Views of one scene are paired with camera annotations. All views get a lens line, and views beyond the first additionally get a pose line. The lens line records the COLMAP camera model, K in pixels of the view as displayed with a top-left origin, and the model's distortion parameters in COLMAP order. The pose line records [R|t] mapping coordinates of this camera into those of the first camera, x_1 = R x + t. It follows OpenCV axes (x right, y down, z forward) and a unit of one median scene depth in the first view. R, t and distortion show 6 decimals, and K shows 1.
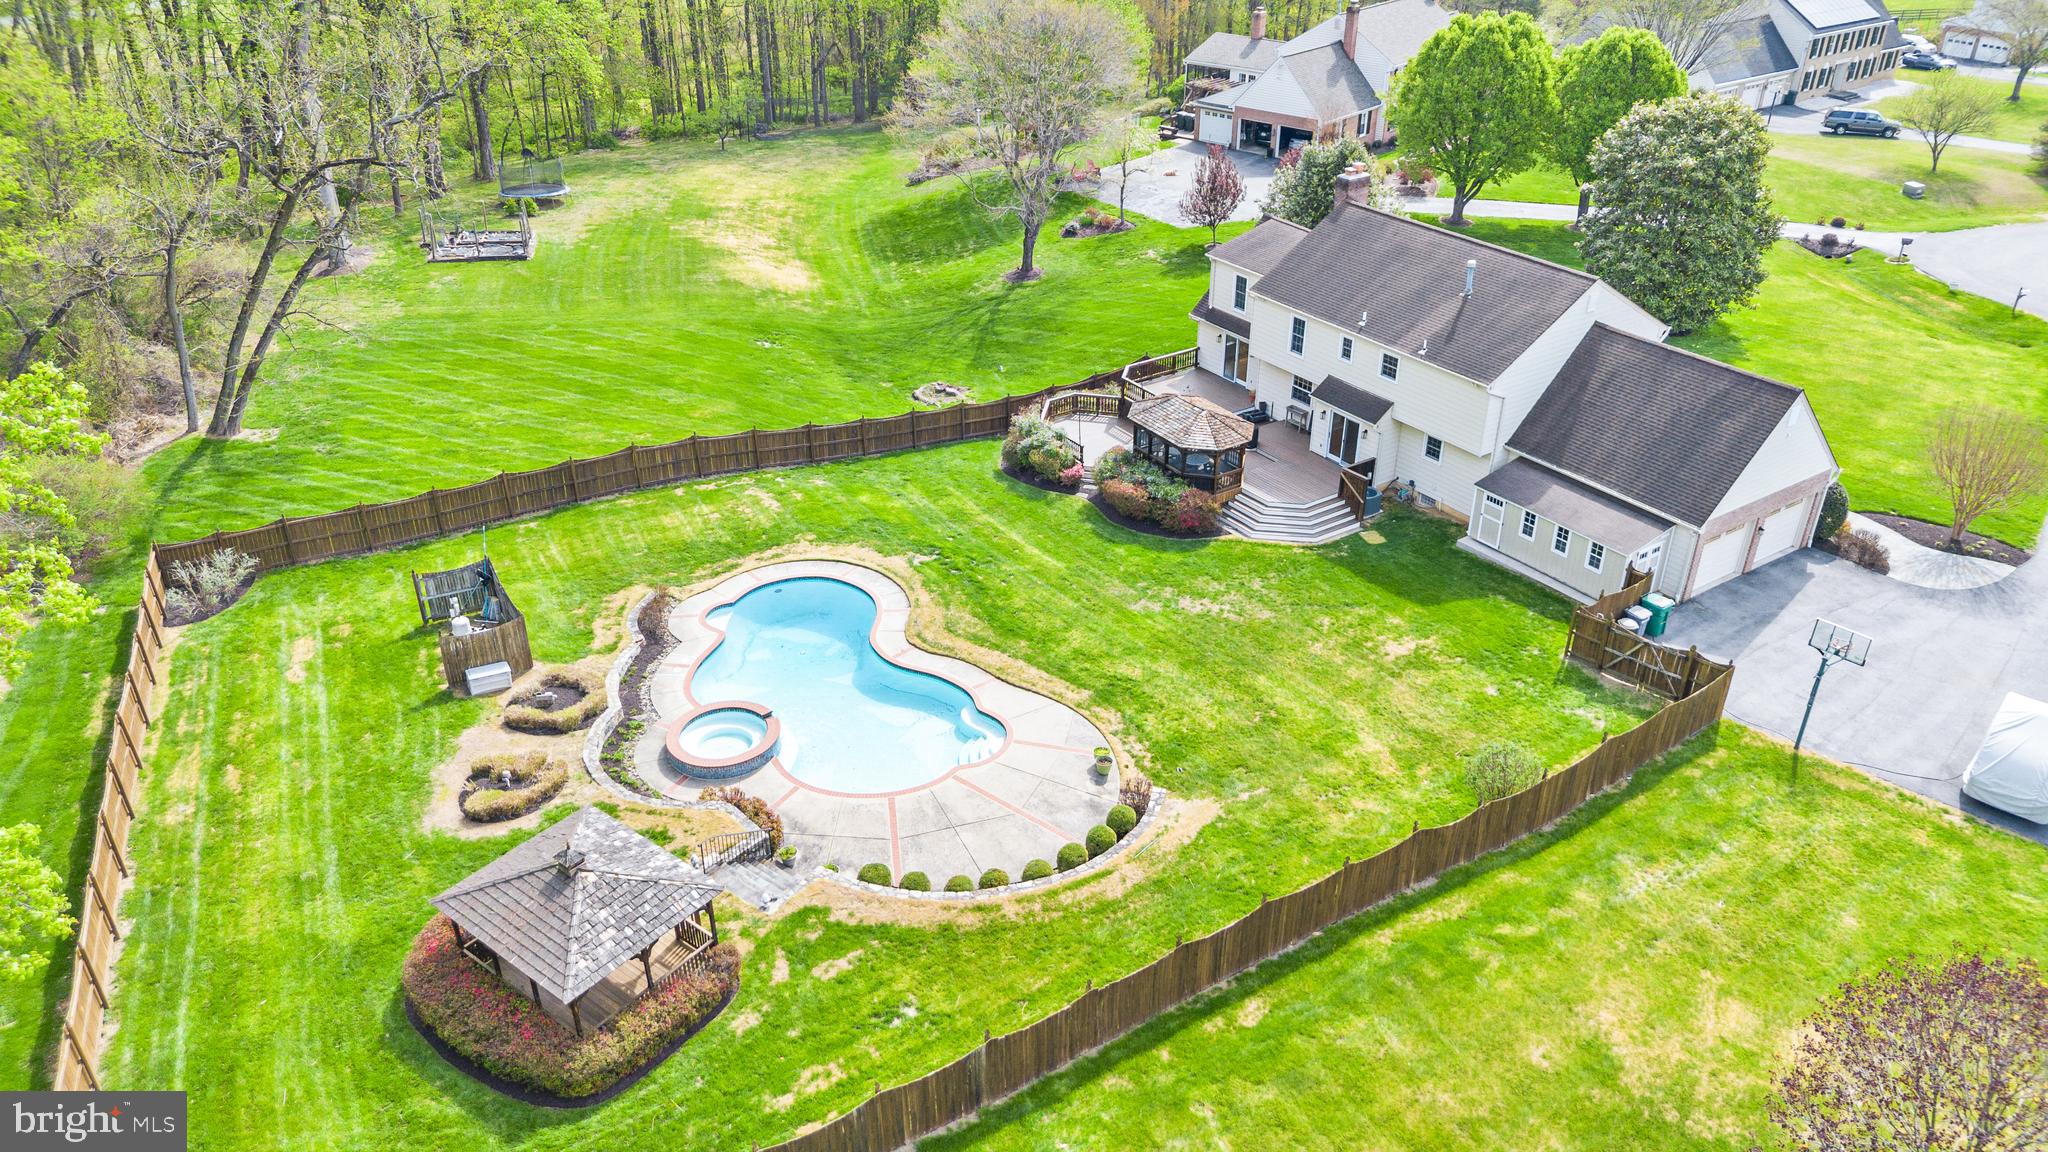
lens RADIAL K [[1436.1, 0, 1028.7], [0, 1436.1, 577.9], [0, 0, 1]] dist [0.092223, -0.100046]
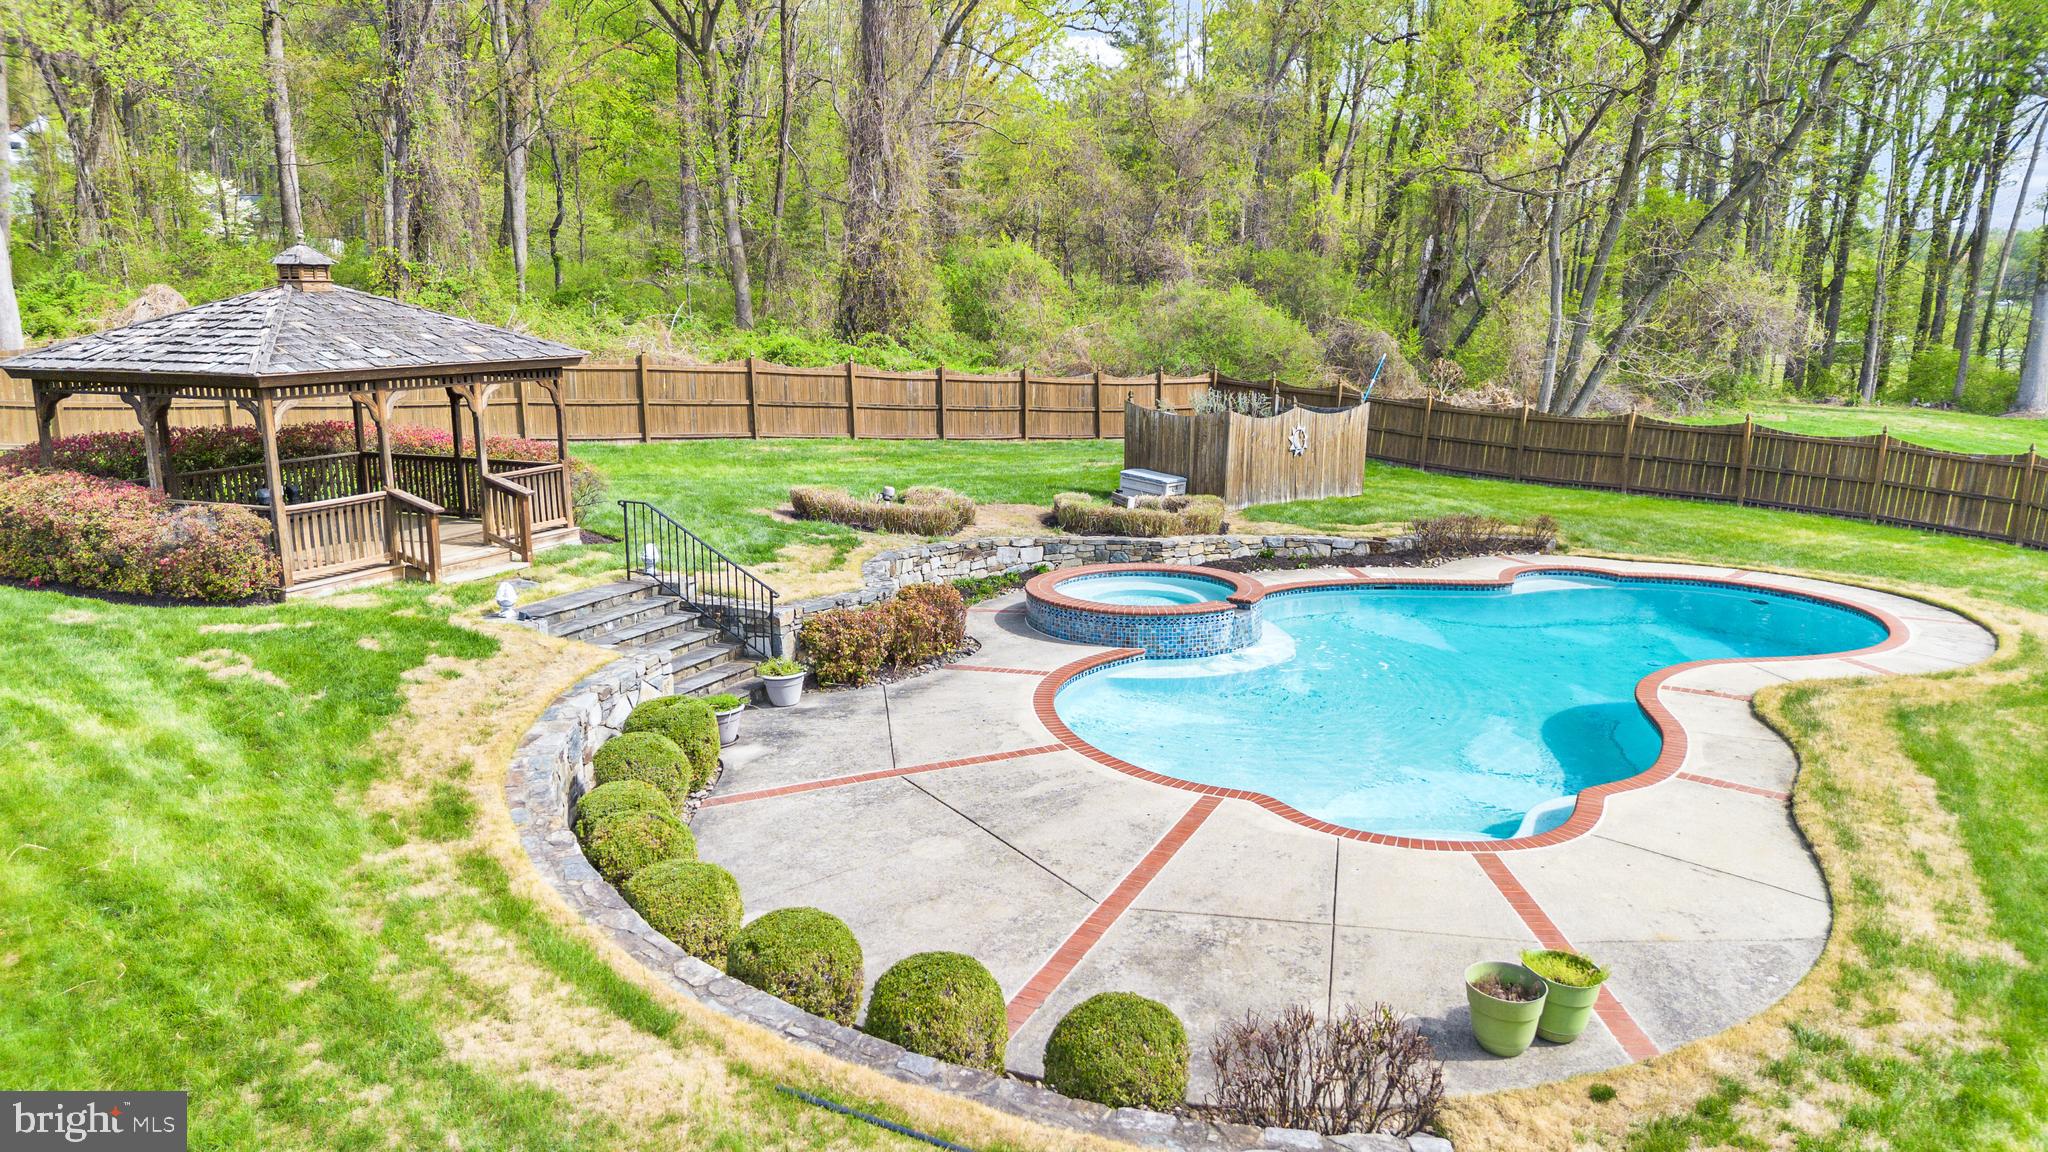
lens RADIAL K [[1436.1, 0, 1028.7], [0, 1436.1, 577.9], [0, 0, 1]] dist [0.092223, -0.100046]
pose [[0.231112, 0.197119, -0.952749, 0.175344], [-0.484752, 0.872387, 0.062904, 0.073248], [0.843565, 0.447309, 0.297173, 0.650269]]
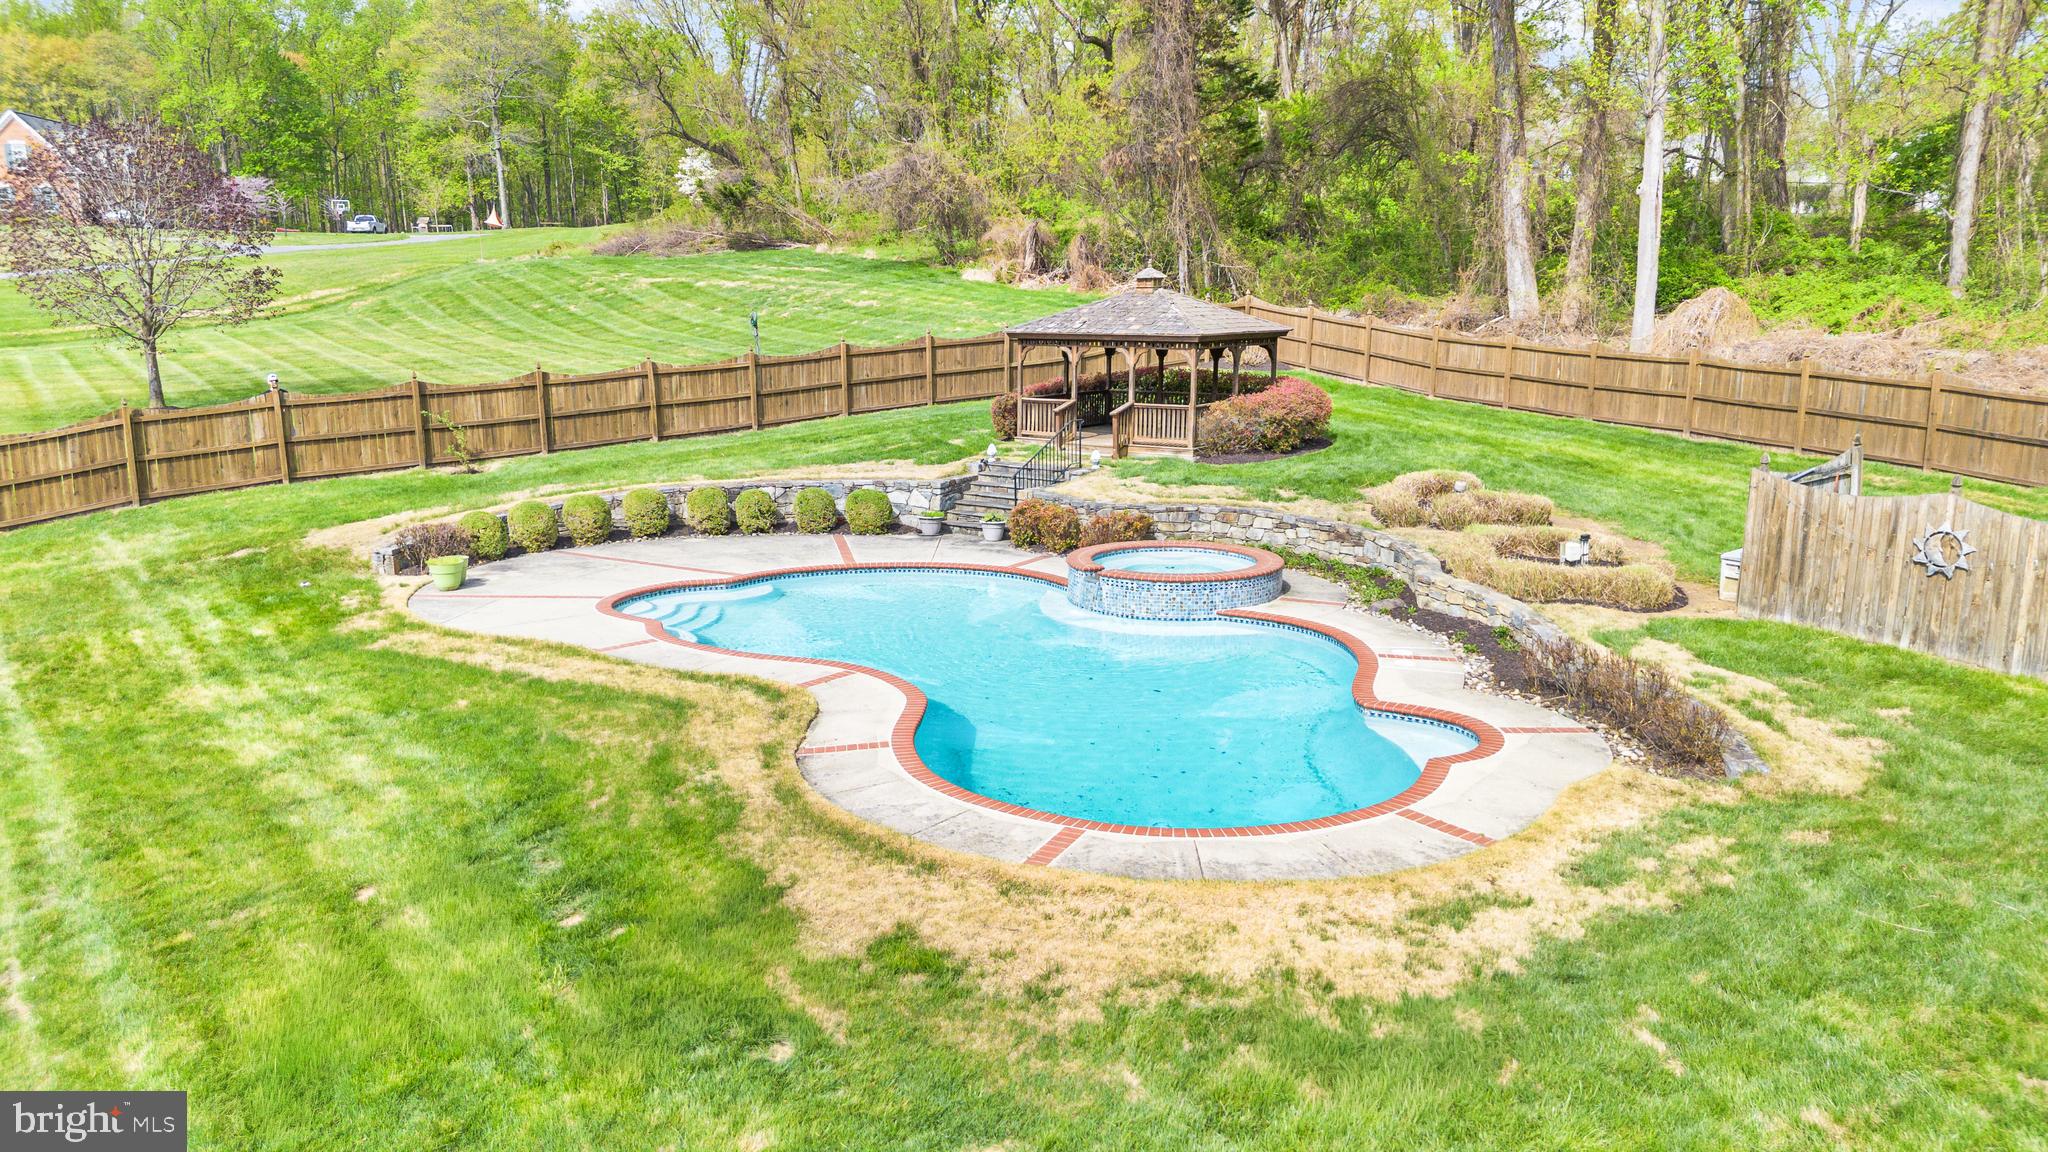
lens RADIAL K [[1436.9, 0, 1024.0], [0, 1436.9, 576.0], [0, 0, 1]] dist [0.109823, -0.150102]
pose [[-0.998609, 0.017345, -0.049783, -0.103730], [-0.019714, 0.752941, 0.657793, -0.179205], [0.048893, 0.657860, -0.751552, 1.091625]]
